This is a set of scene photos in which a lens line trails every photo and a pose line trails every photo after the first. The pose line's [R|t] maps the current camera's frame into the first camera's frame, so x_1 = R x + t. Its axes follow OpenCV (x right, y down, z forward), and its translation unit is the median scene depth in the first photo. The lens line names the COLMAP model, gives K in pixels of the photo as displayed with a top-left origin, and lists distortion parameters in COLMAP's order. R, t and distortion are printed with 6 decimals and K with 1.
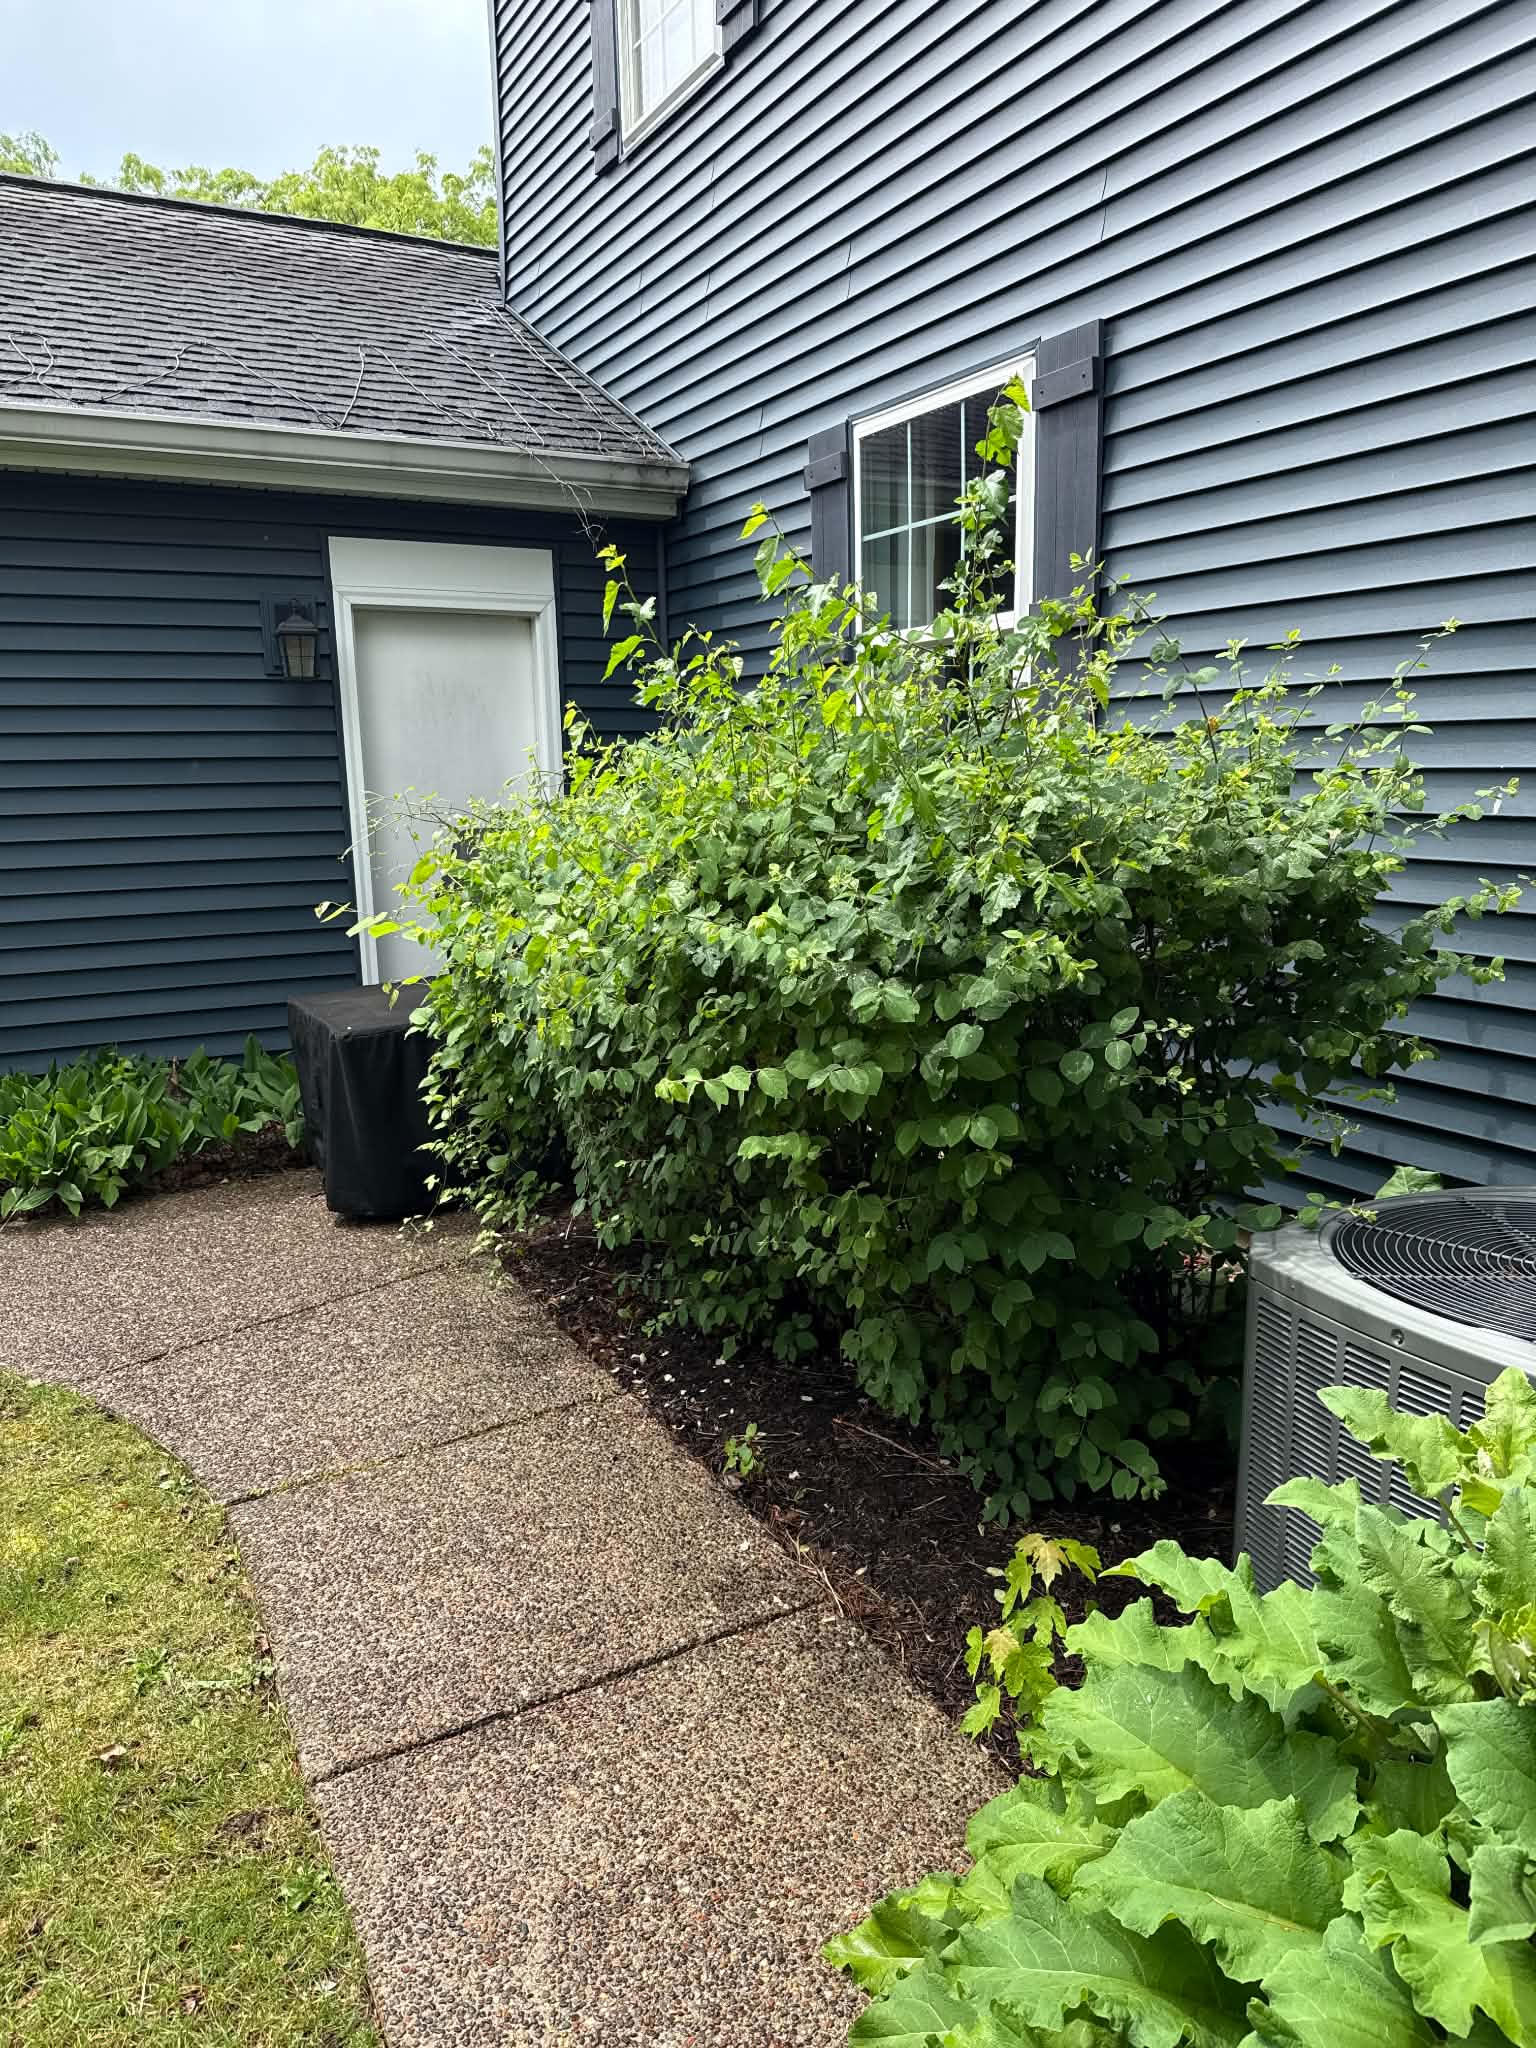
lens RADIAL K [[1463.6, 0, 768.0], [0, 1463.6, 1024.0], [0, 0, 1]] dist [-0.004331, 0.004237]
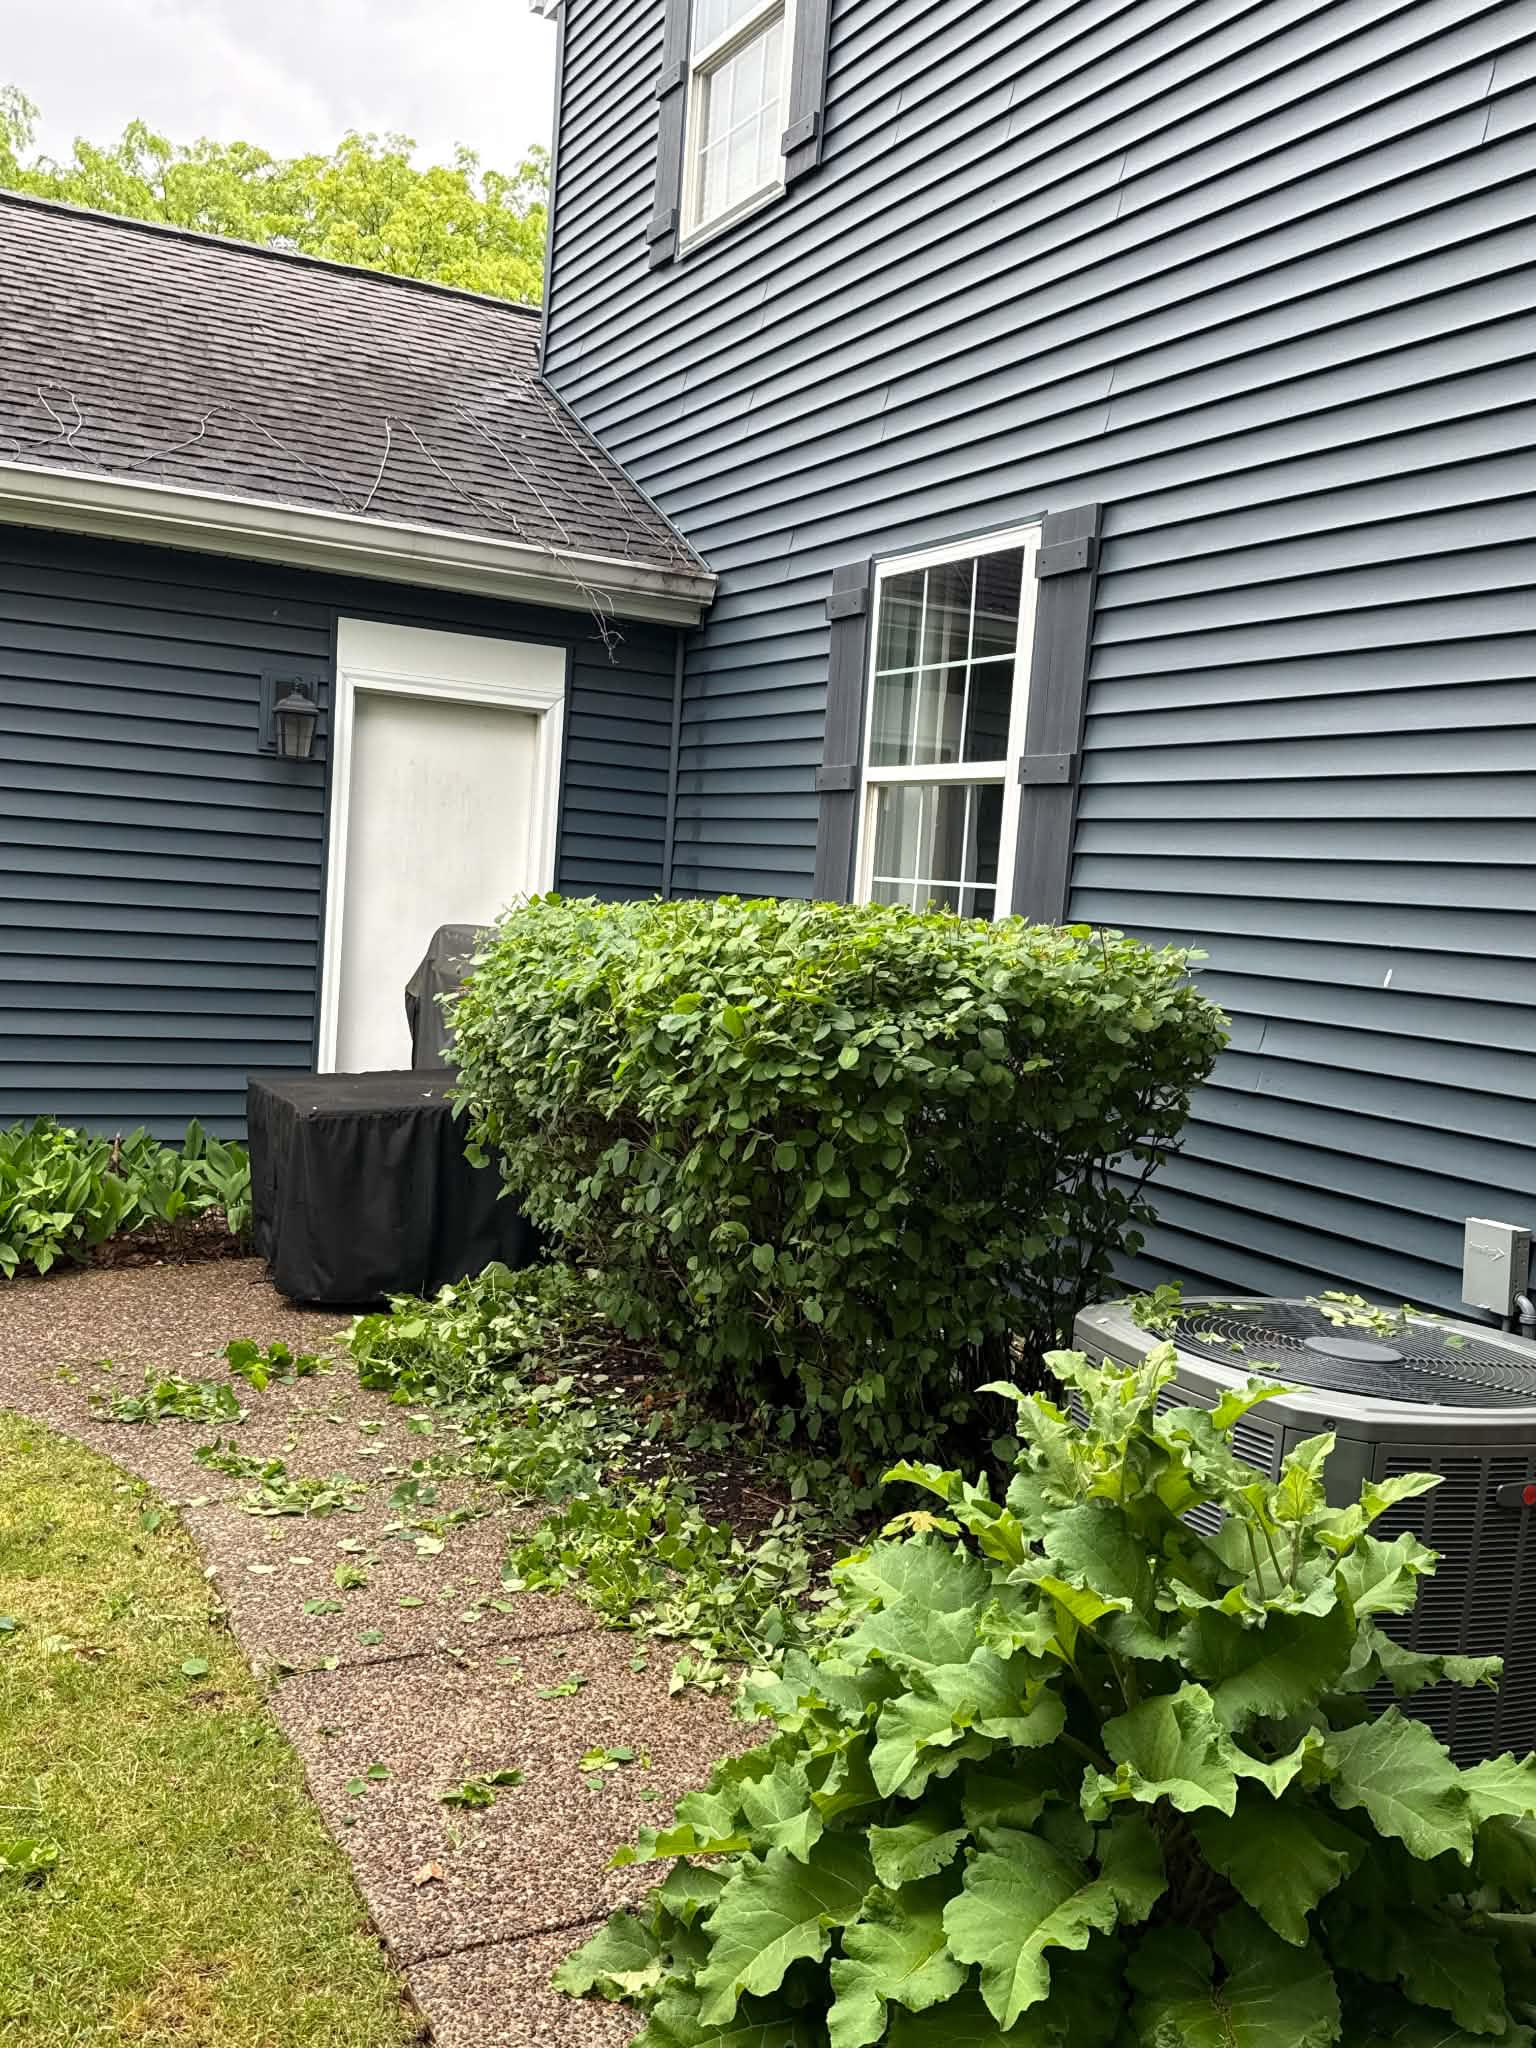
lens RADIAL K [[1908.5, 0, 814.0], [0, 1908.5, 1033.1], [0, 0, 1]] dist [0.196374, -0.608517]
pose [[0.996100, 0.088197, 0.002626, 0.036219], [-0.087487, 0.991077, -0.100562, 0.043577], [-0.011472, 0.099940, 0.994927, -0.257965]]
